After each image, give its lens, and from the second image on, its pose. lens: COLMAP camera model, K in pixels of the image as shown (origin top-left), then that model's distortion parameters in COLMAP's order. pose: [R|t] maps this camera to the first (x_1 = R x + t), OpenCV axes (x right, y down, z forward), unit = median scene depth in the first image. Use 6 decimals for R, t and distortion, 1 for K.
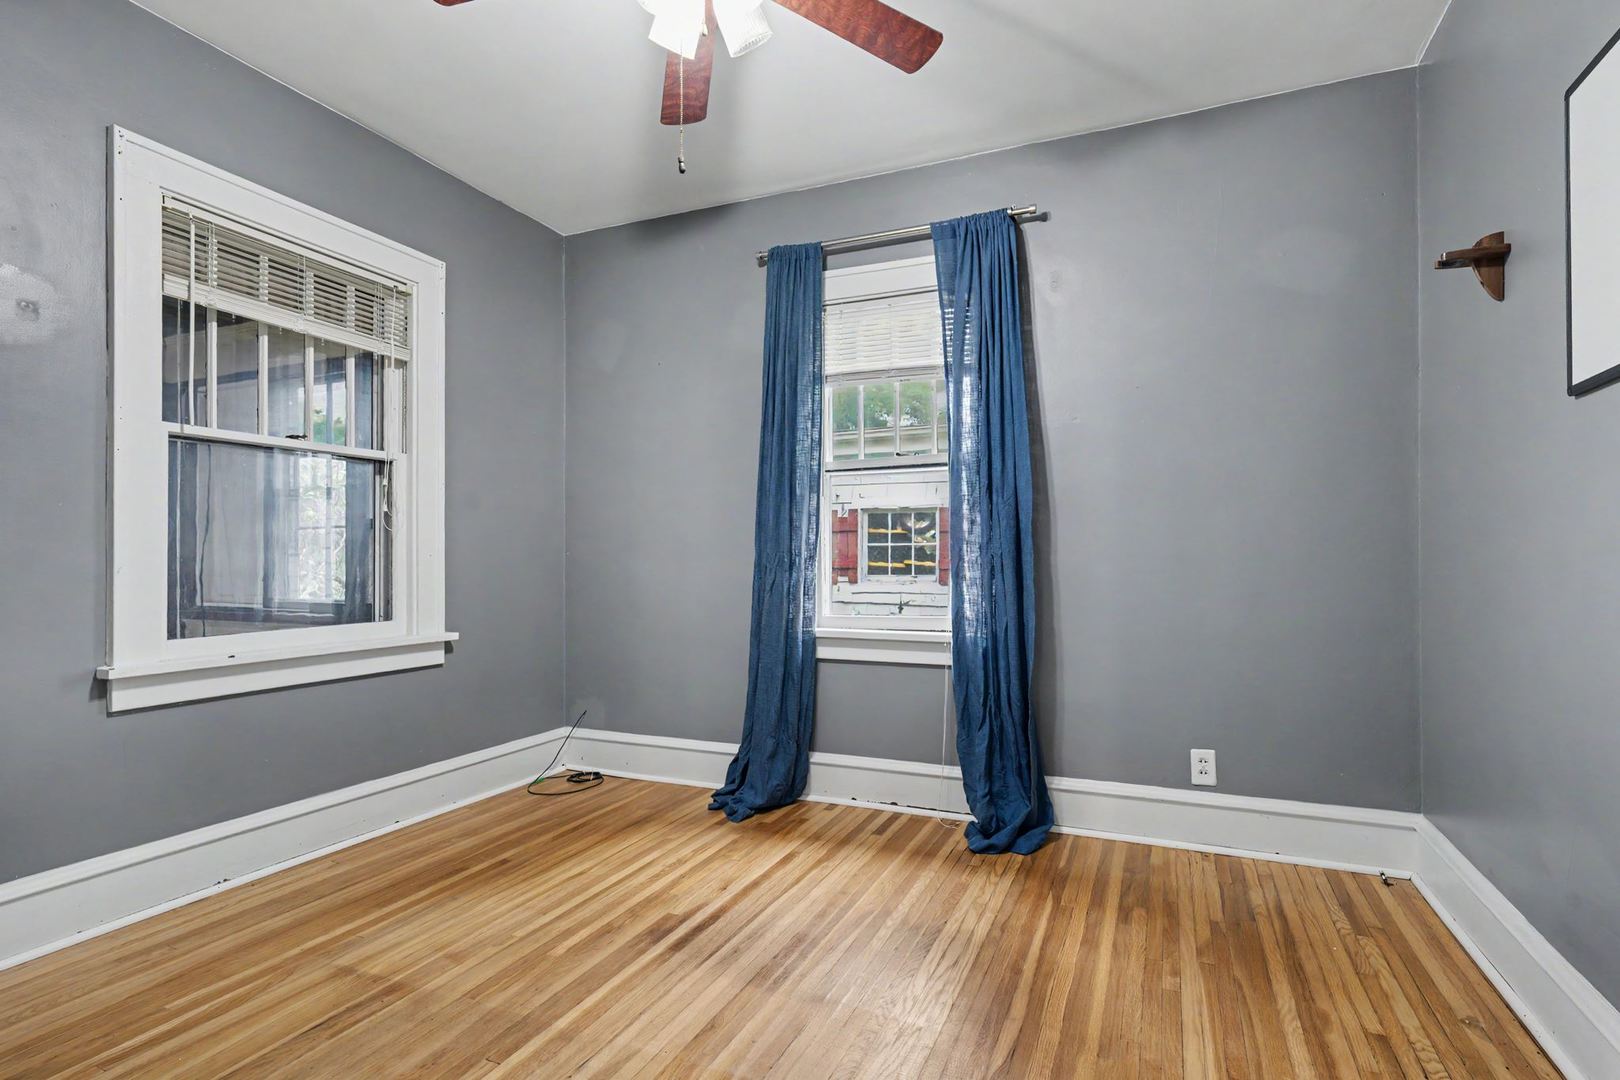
lens RADIAL K [[819.3, 0, 811.6], [0, 819.3, 542.2], [0, 0, 1]] dist [-0.000878, 0.000603]
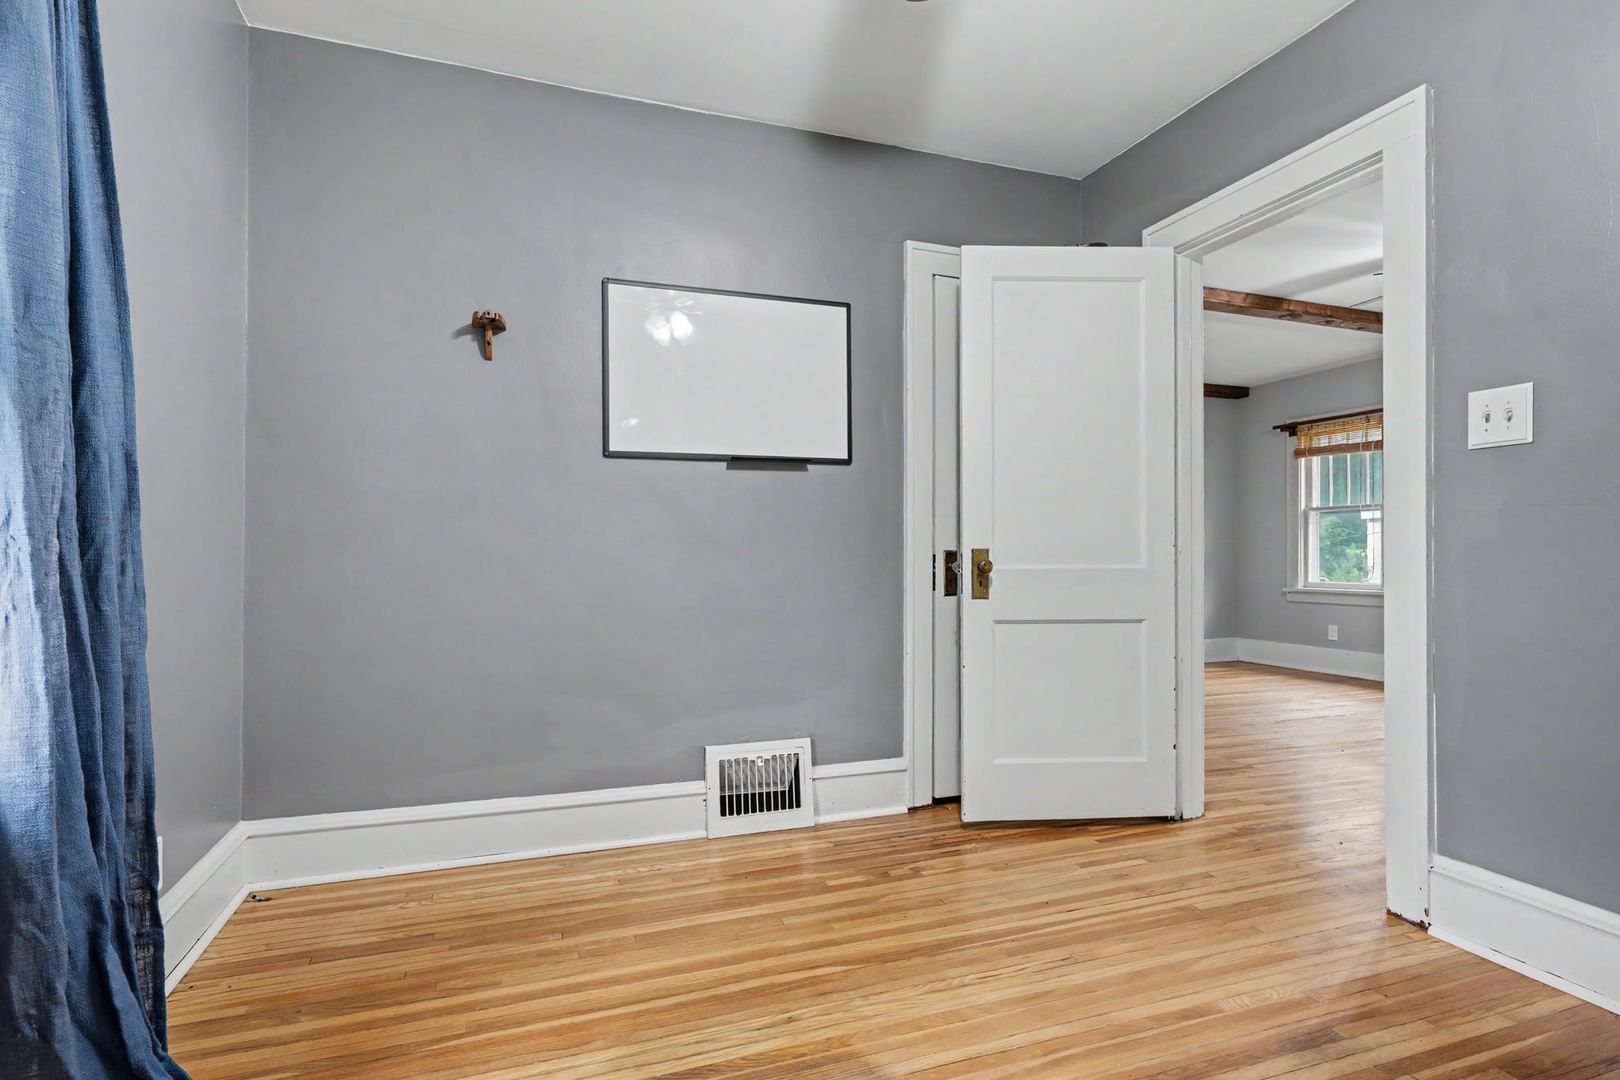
lens RADIAL K [[819.3, 0, 810.2], [0, 819.3, 548.5], [0, 0, 1]] dist [-0.000878, 0.000603]
pose [[-0.685428, 0.005377, 0.728121, -0.479414], [-0.011800, 0.999759, -0.018492, 0.034324], [-0.728045, -0.021267, -0.685199, 1.442936]]
